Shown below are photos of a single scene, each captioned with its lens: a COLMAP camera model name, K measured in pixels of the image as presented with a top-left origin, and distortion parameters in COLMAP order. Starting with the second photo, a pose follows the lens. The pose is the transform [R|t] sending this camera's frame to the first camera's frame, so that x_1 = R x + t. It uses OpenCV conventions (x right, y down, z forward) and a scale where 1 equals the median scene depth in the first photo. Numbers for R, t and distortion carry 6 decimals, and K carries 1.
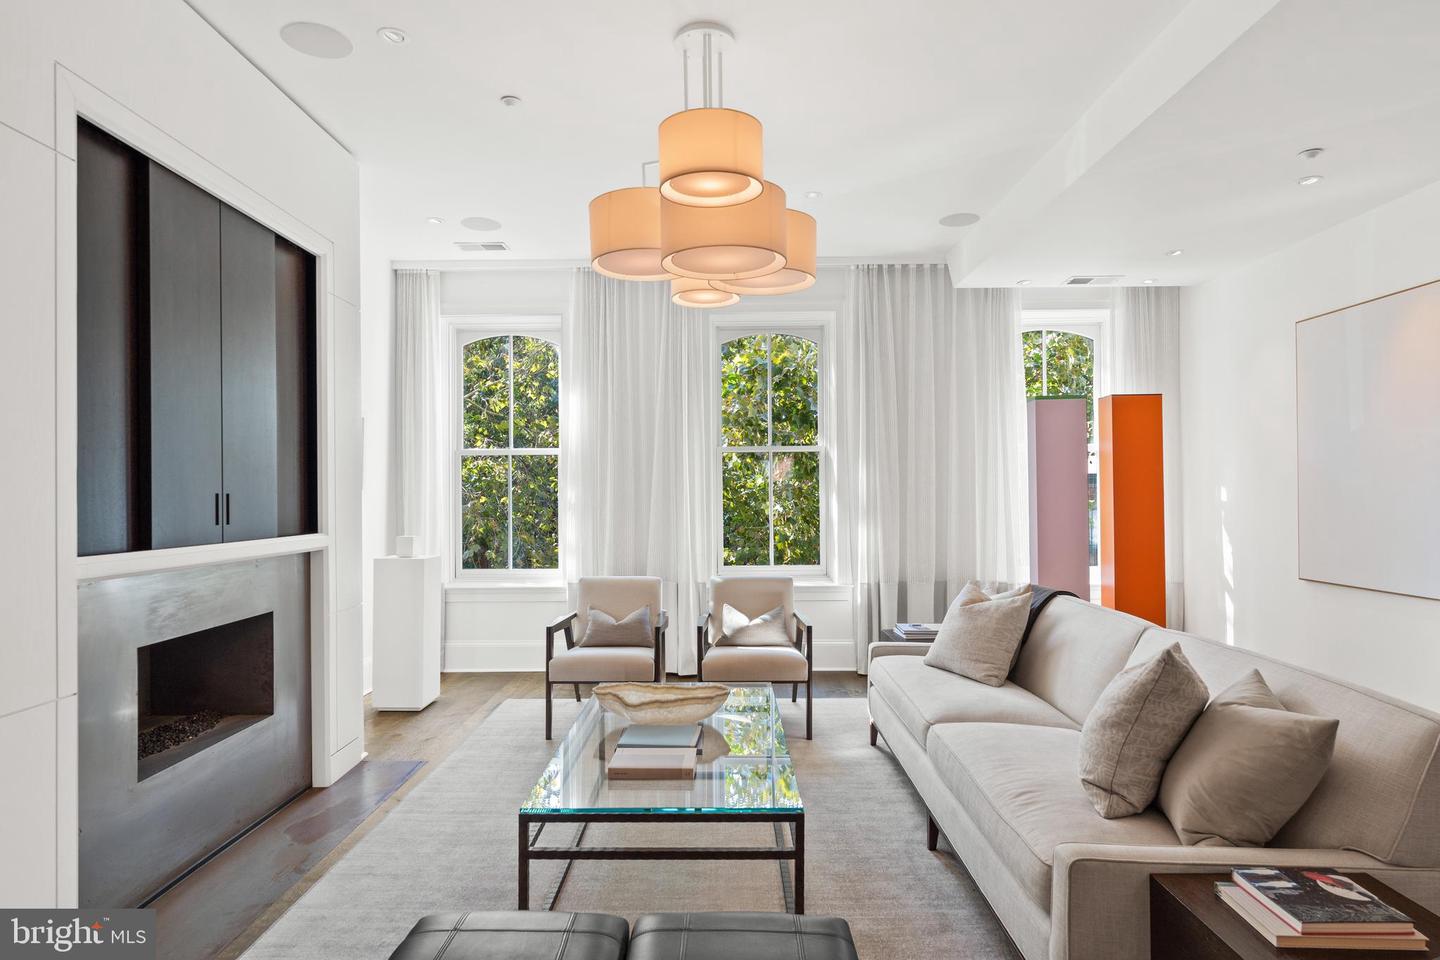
lens RADIAL K [[814.4, 0, 716.5], [0, 814.4, 482.2], [0, 0, 1]] dist [0.006057, 0.001594]
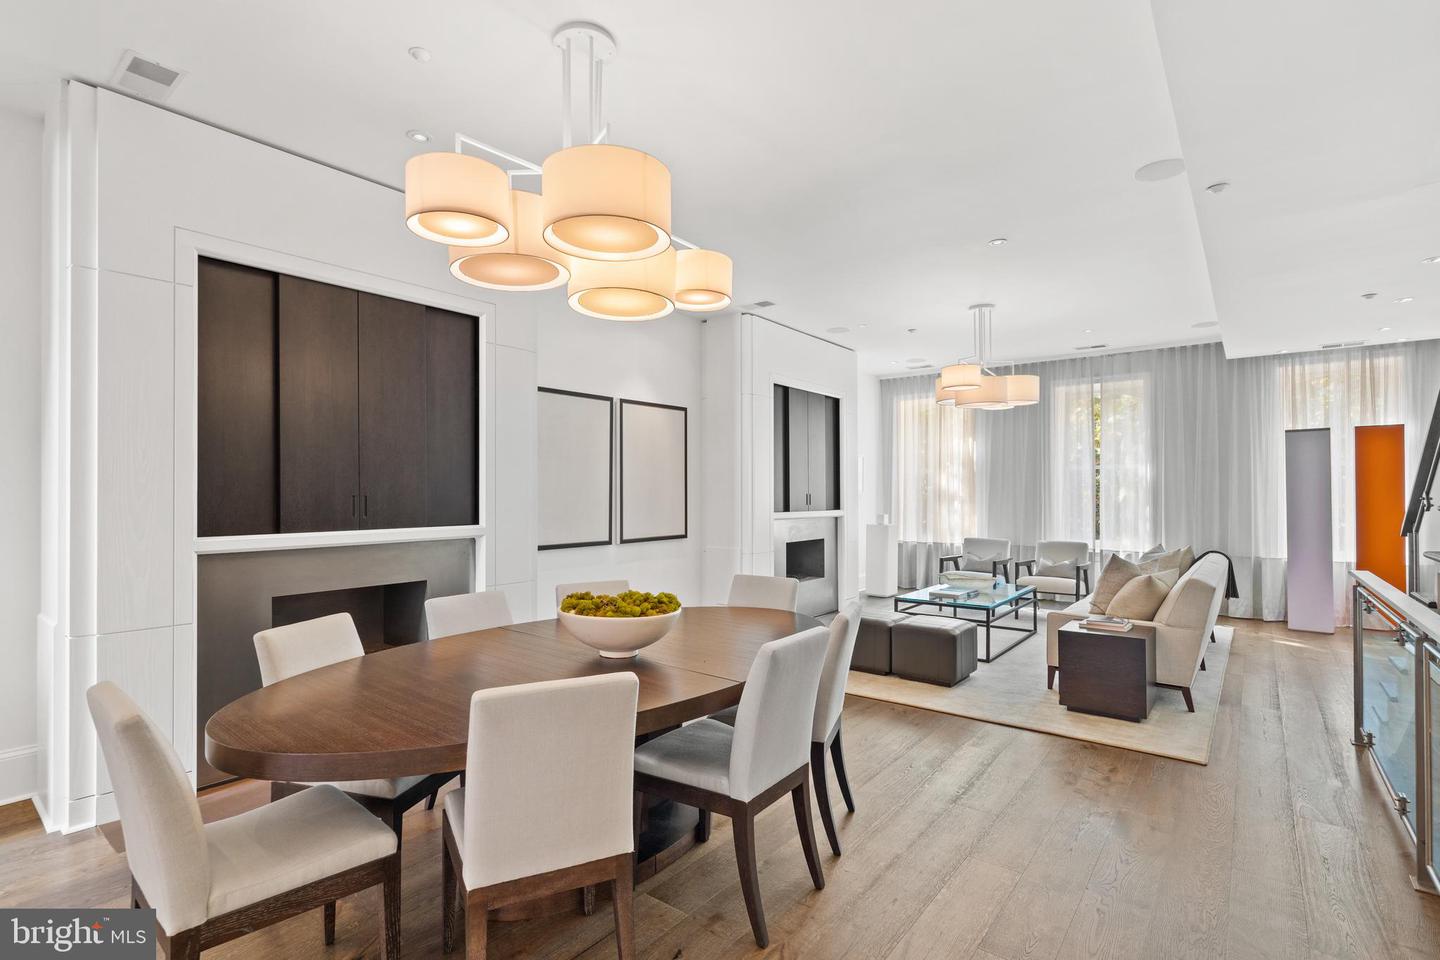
lens RADIAL K [[694.4, 0, 716.5], [0, 694.4, 485.6], [0, 0, 1]] dist [0.001036, -0.002526]
pose [[0.791016, -0.000611, -0.611796, 0.384633], [0.004196, 0.999981, 0.004426, -0.016856], [0.611782, -0.006068, 0.791003, -0.686160]]
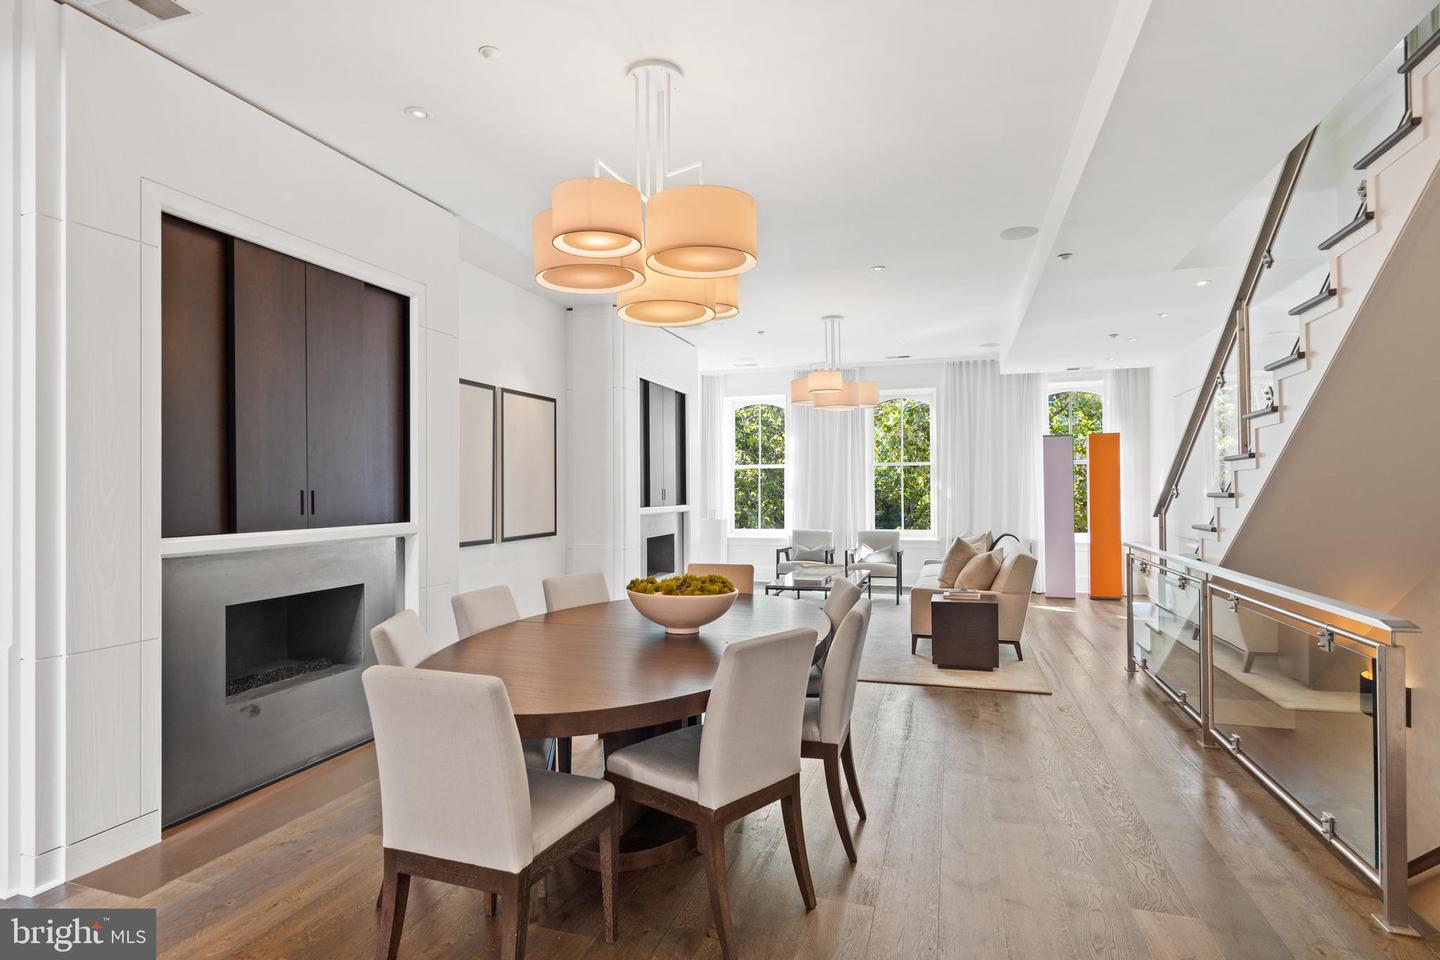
lens RADIAL K [[765.6, 0, 723.4], [0, 765.6, 478.1], [0, 0, 1]] dist [-0.003252, 0.000454]
pose [[0.957741, -0.001676, -0.287628, 0.223915], [0.002139, 0.999997, 0.001296, -0.016259], [0.287625, -0.001857, 0.957741, -0.918450]]
